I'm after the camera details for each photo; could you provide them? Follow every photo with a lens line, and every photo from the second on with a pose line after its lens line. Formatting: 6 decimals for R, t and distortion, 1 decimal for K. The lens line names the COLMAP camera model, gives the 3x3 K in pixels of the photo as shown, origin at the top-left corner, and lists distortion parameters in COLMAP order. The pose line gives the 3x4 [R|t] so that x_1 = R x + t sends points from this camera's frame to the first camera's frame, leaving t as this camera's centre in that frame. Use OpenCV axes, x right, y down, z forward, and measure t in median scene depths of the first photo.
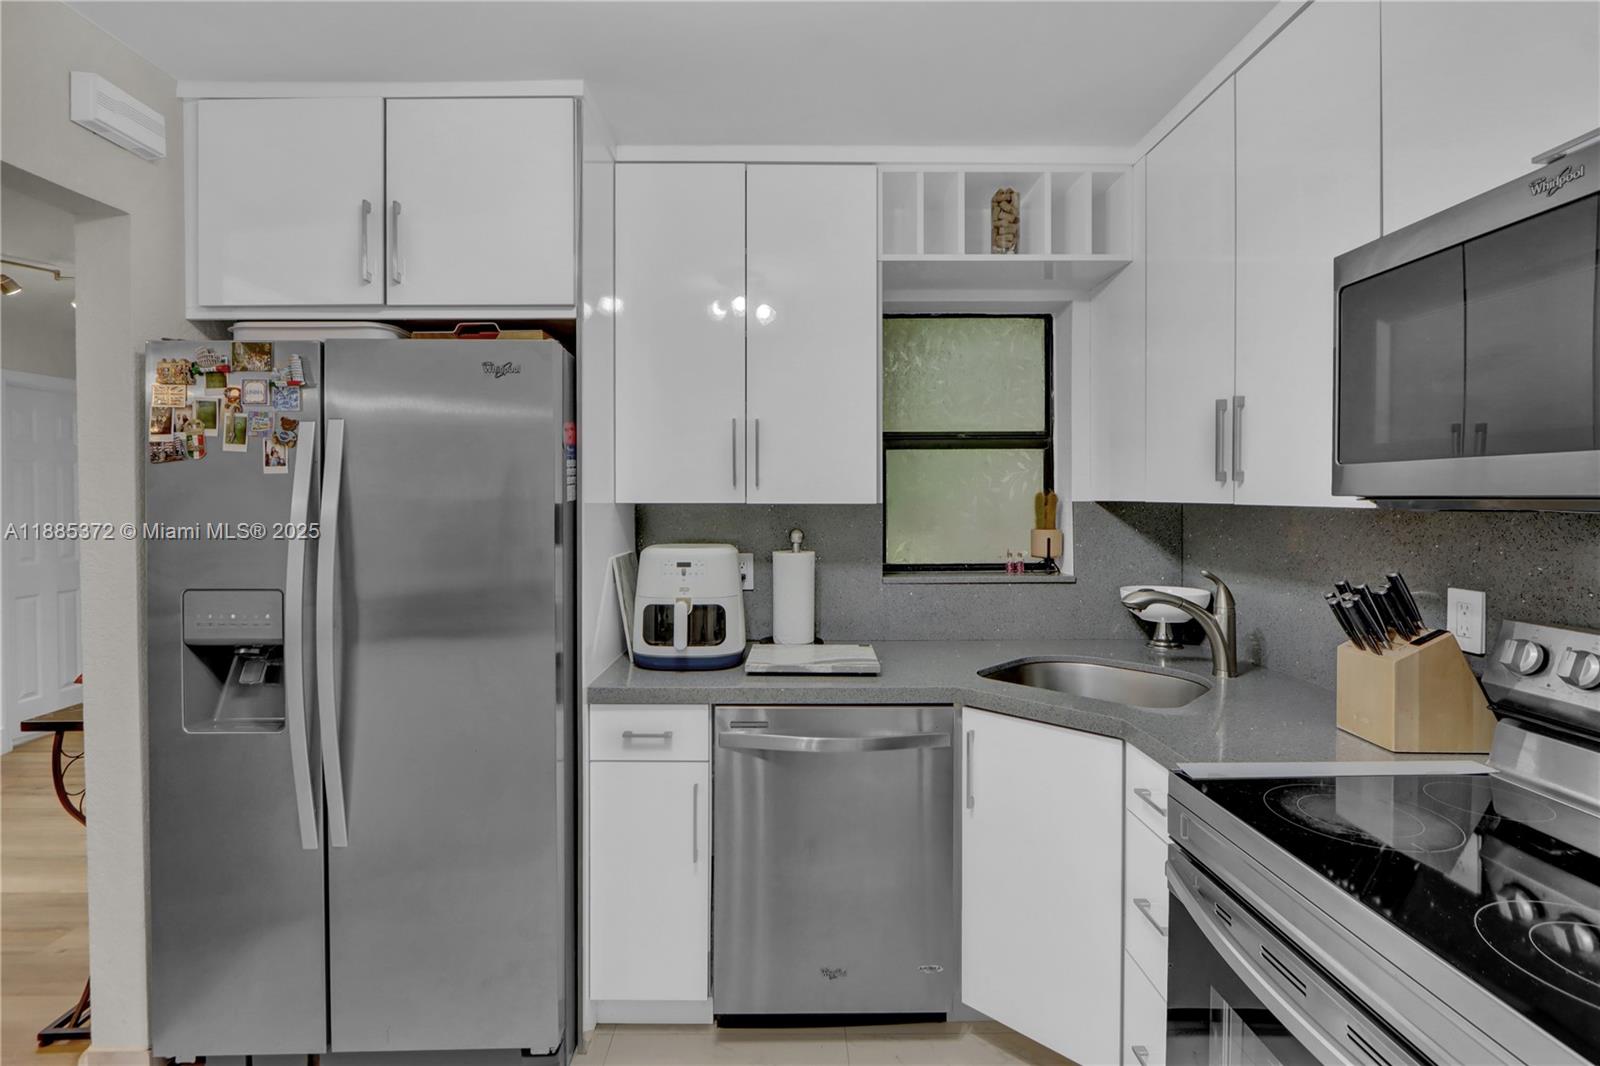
lens RADIAL K [[754.3, 0, 779.8], [0, 754.3, 507.5], [0, 0, 1]] dist [-0.011165, 0.000039]
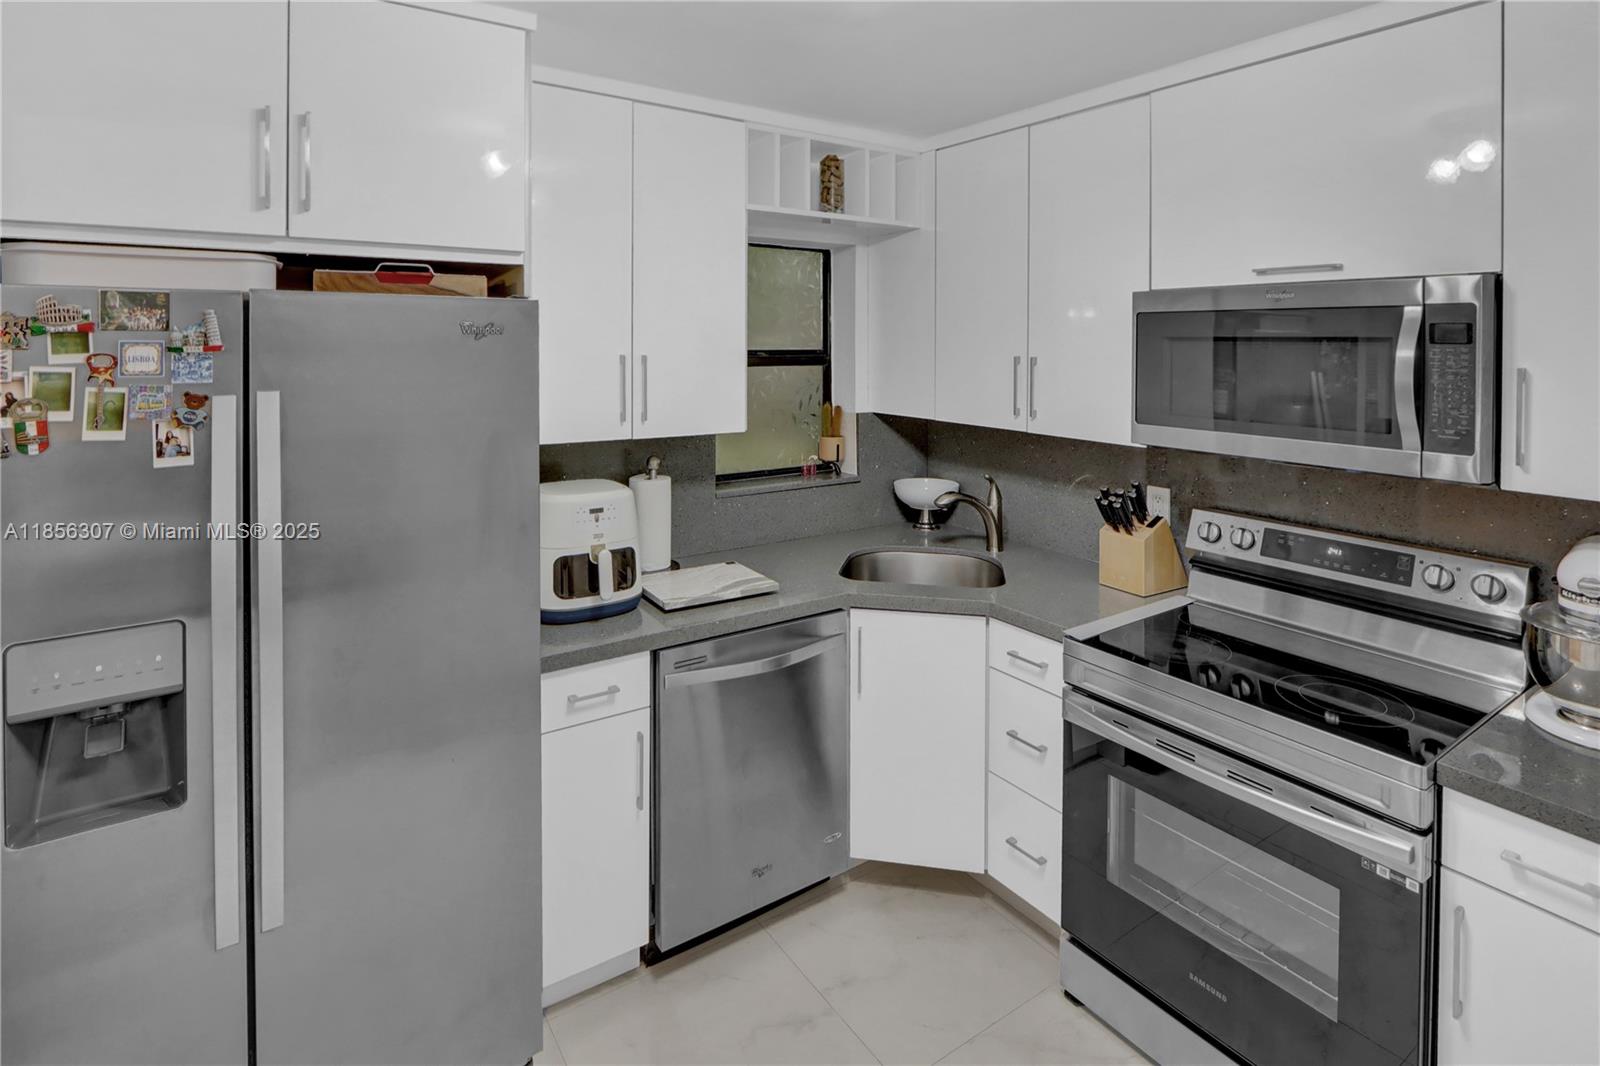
lens RADIAL K [[808.3, 0, 778.1], [0, 808.3, 350.4], [0, 0, 1]] dist [-0.002260, -0.000386]
pose [[0.837526, -0.004059, 0.546383, -0.601862], [0.004258, 0.999991, 0.000903, -0.158692], [-0.546381, 0.001570, 0.837535, -0.009989]]
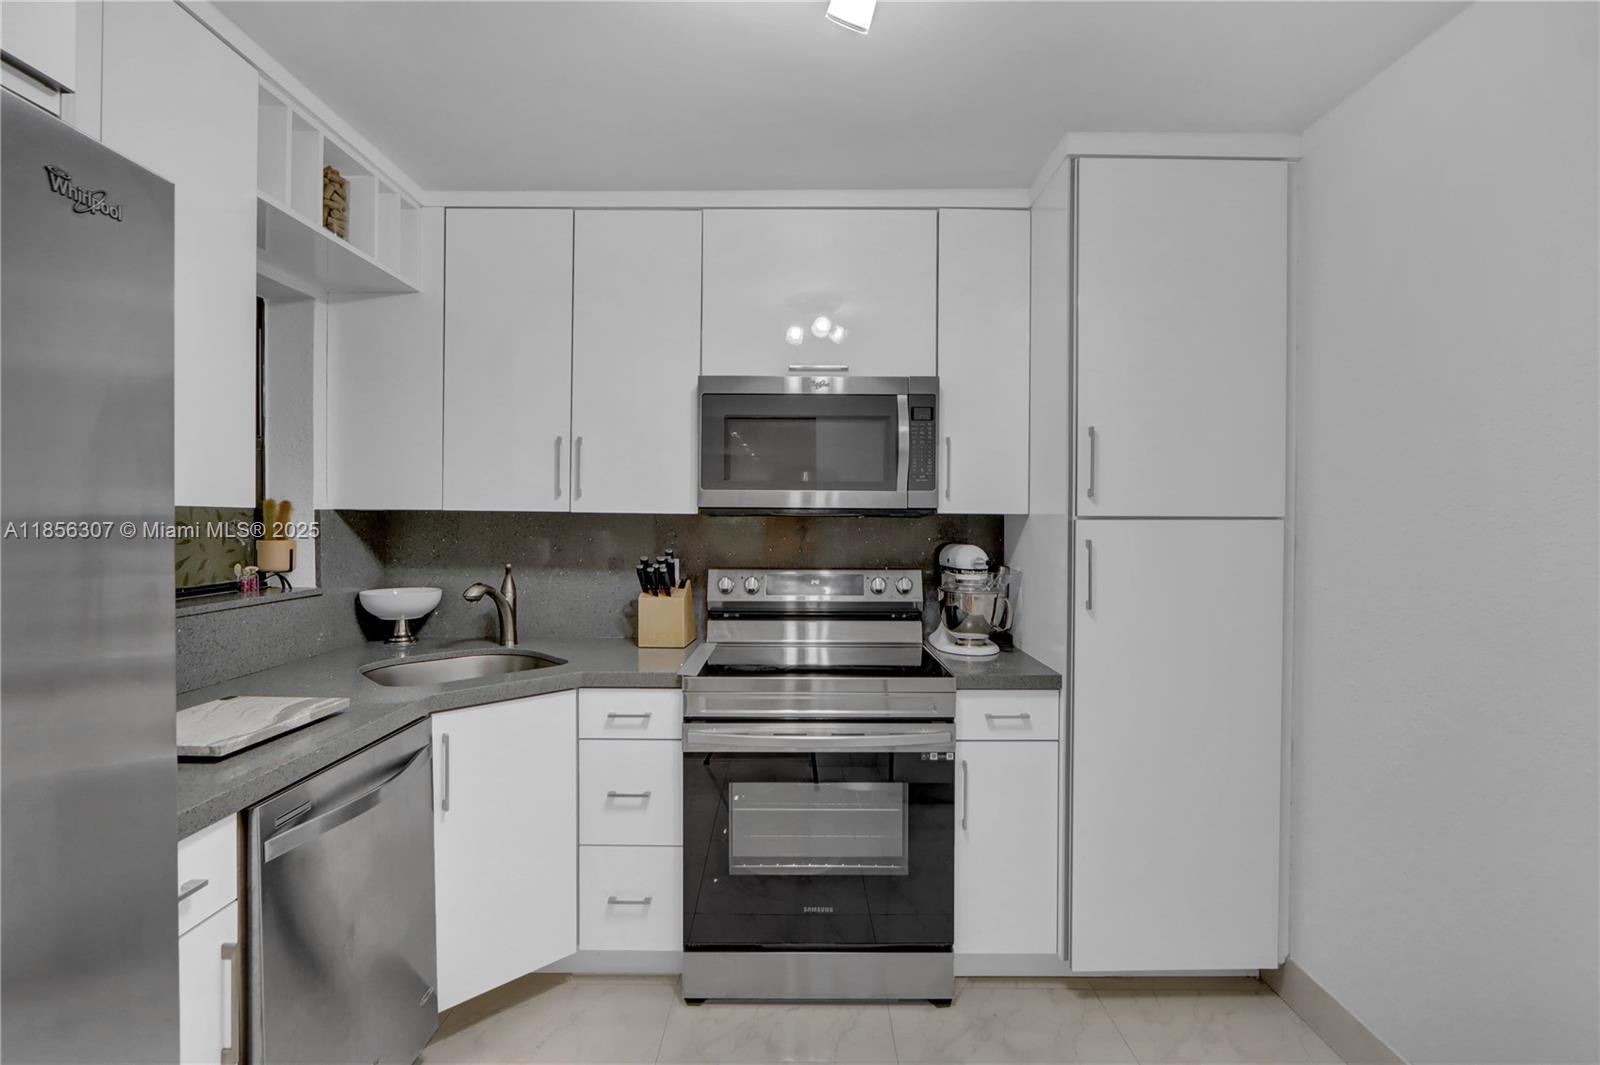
lens RADIAL K [[767.1, 0, 795.8], [0, 767.1, 521.4], [0, 0, 1]] dist [-0.010616, 0.000020]
pose [[0.002313, -0.001171, 0.999997, -0.828272], [0.007420, 0.999972, 0.001154, 0.015299], [-0.999970, 0.007417, 0.002322, 0.567217]]
